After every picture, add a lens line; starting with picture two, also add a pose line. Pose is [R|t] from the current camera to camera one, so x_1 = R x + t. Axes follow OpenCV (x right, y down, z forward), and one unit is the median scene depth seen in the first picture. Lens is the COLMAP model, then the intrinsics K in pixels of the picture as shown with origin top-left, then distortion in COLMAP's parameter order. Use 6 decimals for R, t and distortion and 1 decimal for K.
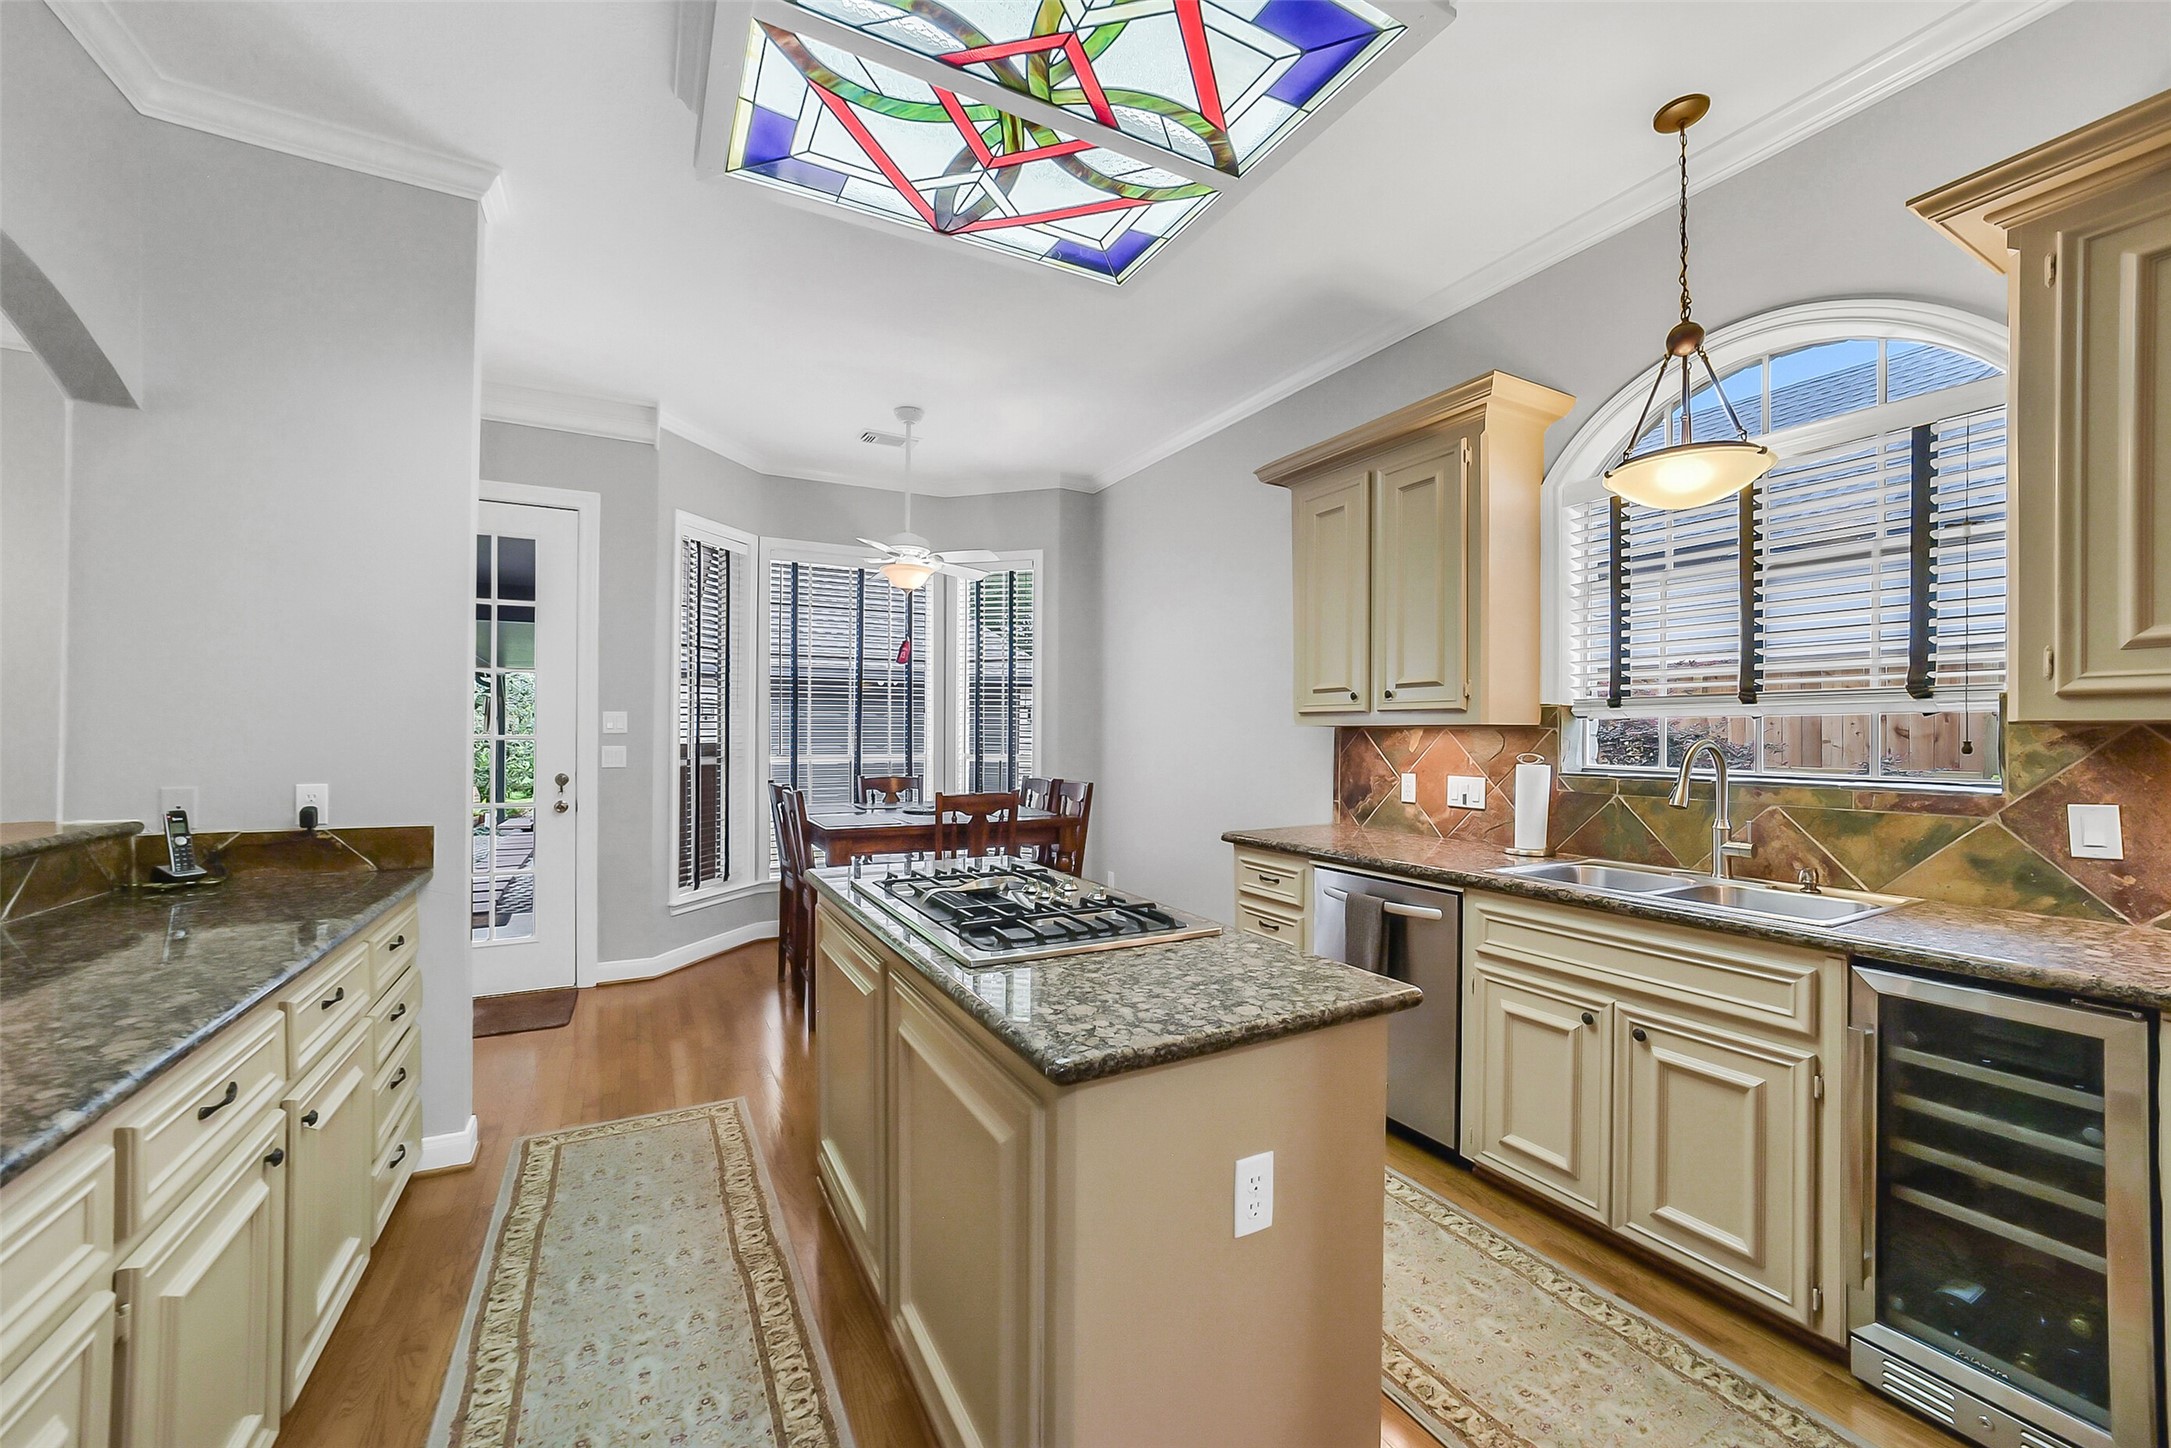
lens RADIAL K [[848.4, 0, 1093.7], [0, 848.4, 732.0], [0, 0, 1]] dist [-0.034073, 0.014295]
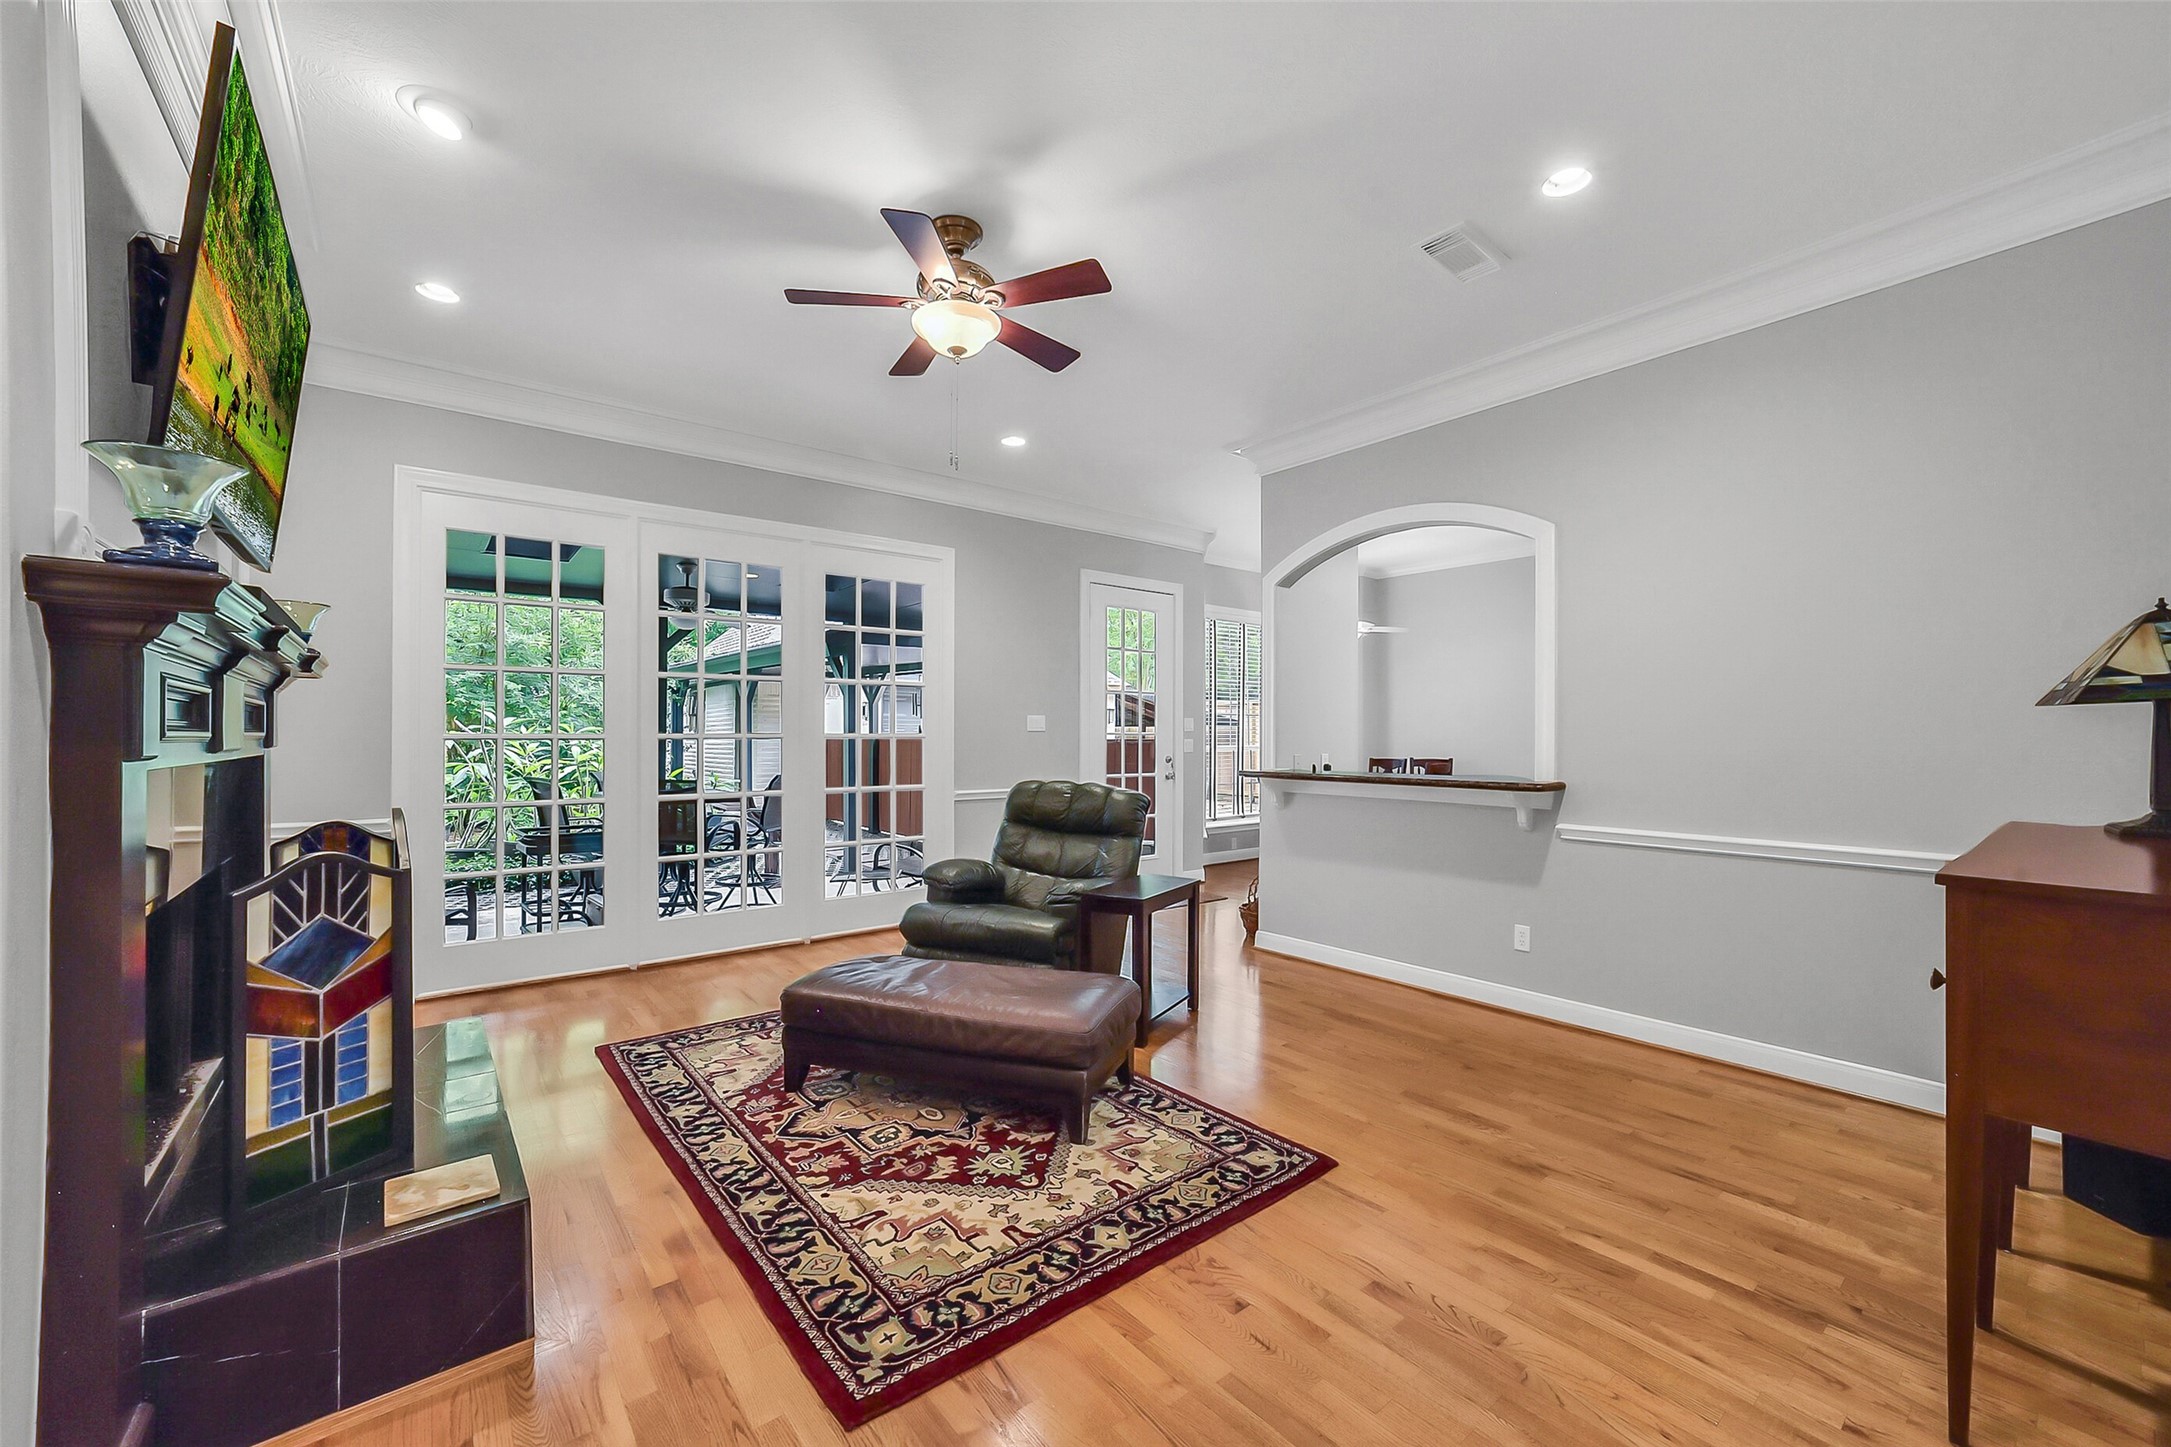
lens RADIAL K [[848.4, 0, 1093.7], [0, 848.4, 731.5], [0, 0, 1]] dist [-0.034073, 0.014295]
pose [[0.984822, 0.000759, 0.173567, -1.920252], [-0.000829, 1.000000, 0.000333, 0.003002], [-0.173567, -0.000472, 0.984822, -1.101142]]
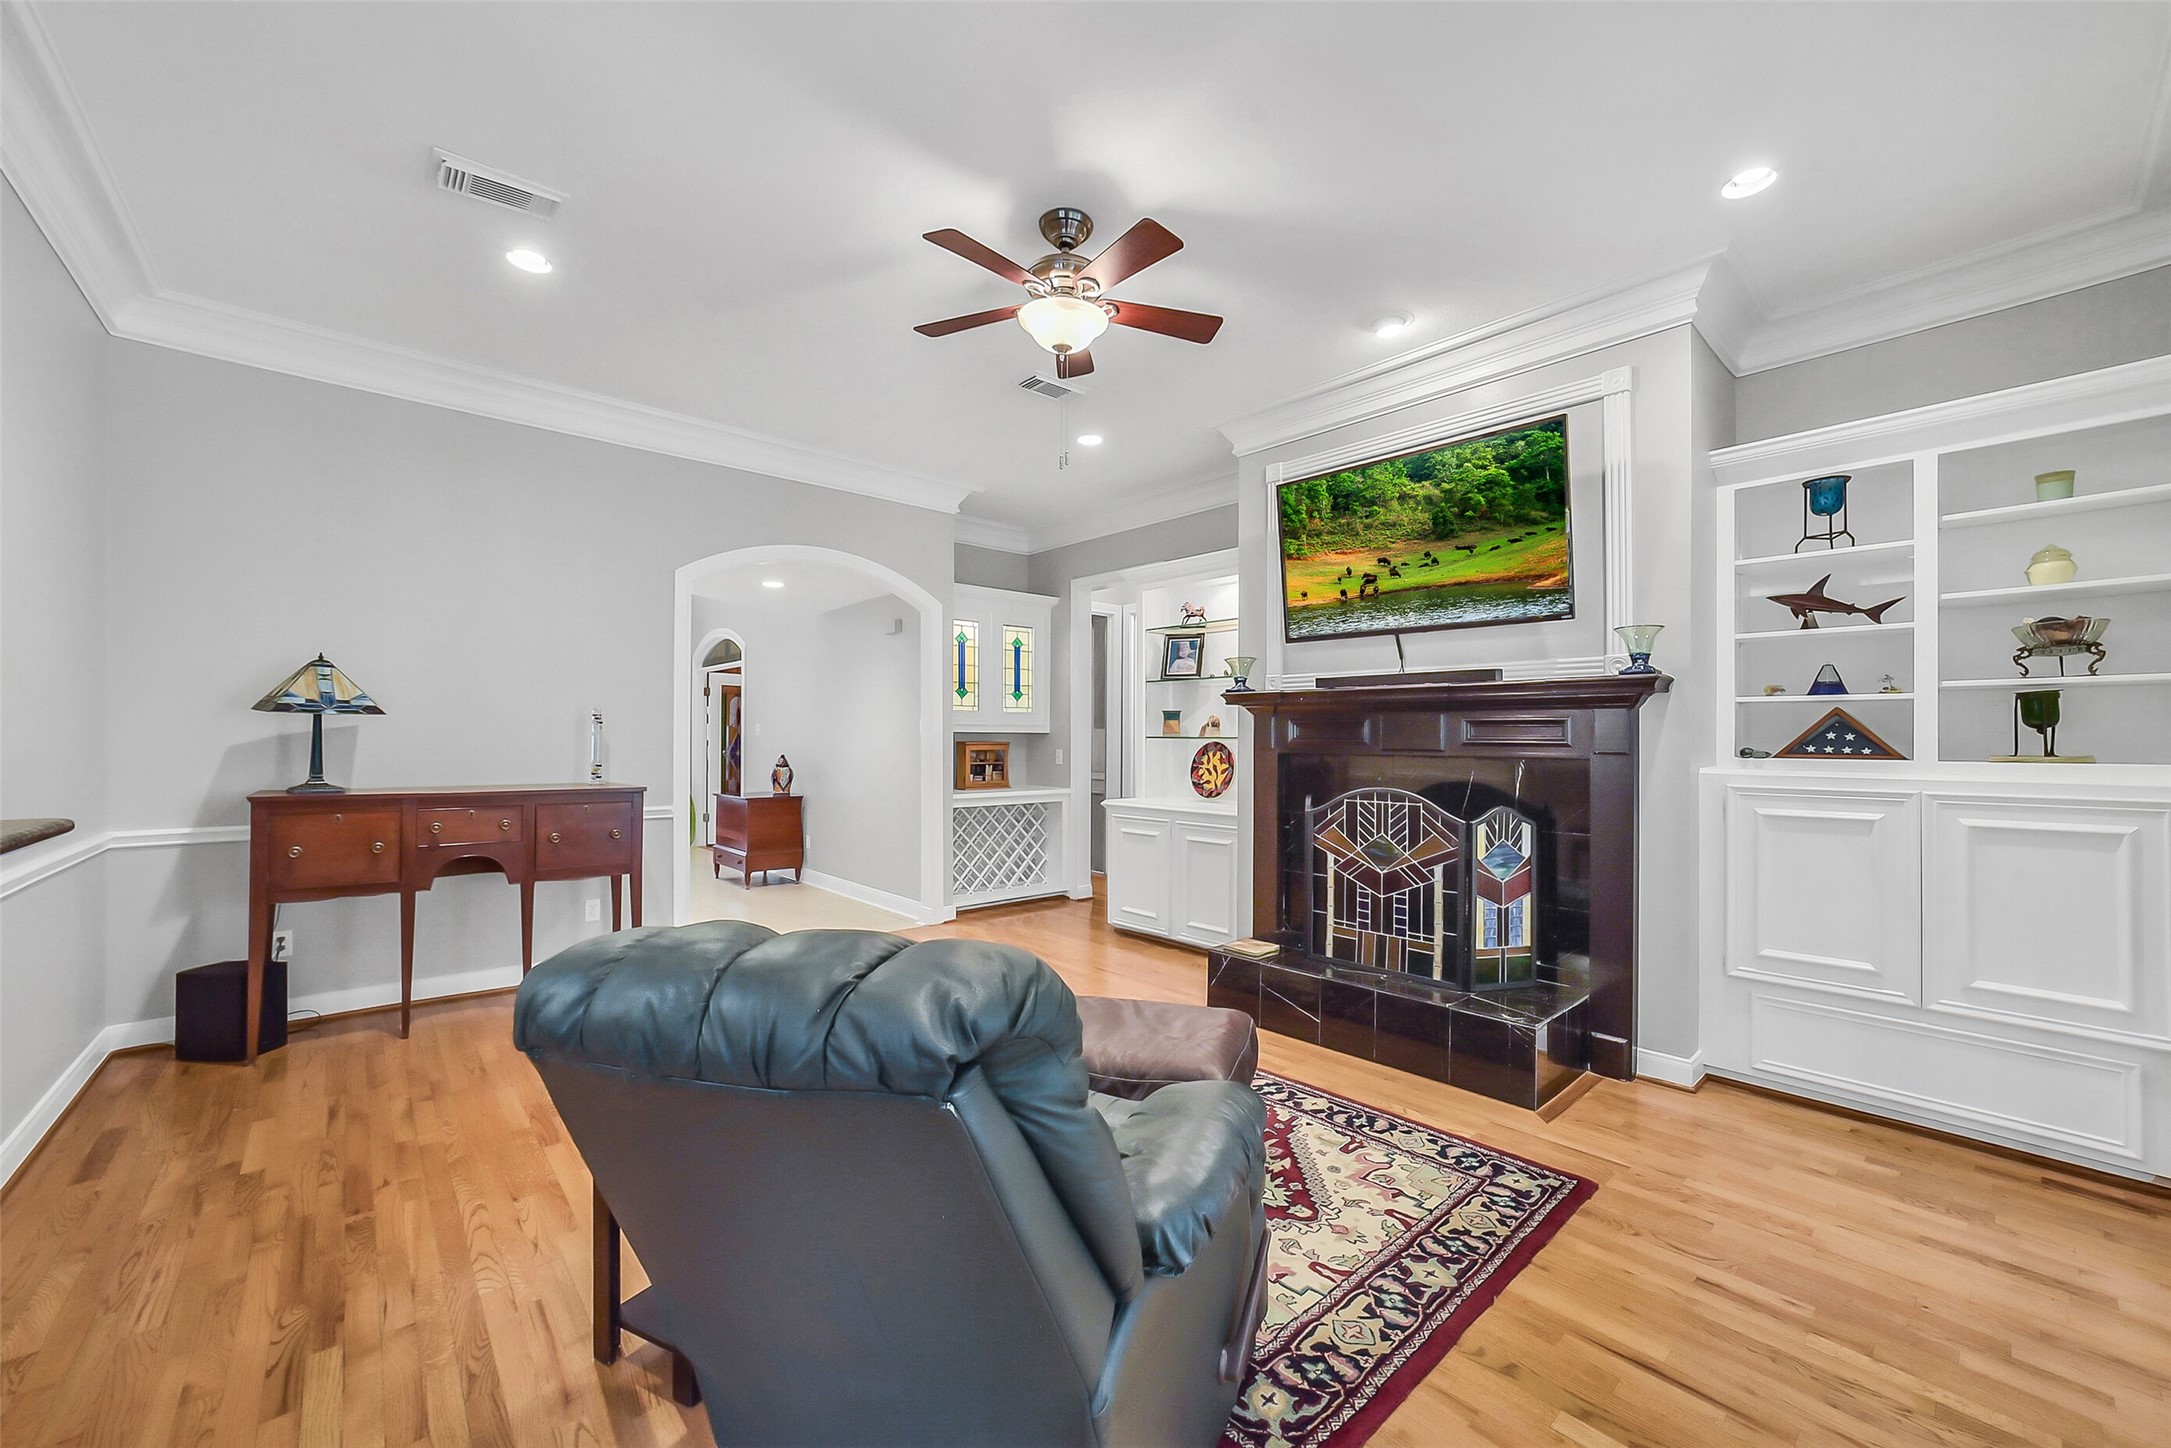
lens RADIAL K [[848.4, 0, 1093.7], [0, 848.4, 732.0], [0, 0, 1]] dist [-0.034073, 0.014295]
pose [[-0.974007, -0.010759, -0.226262, -1.681115], [-0.008130, 0.999888, -0.012551, 0.013597], [0.226372, -0.010386, -0.973986, 1.304410]]
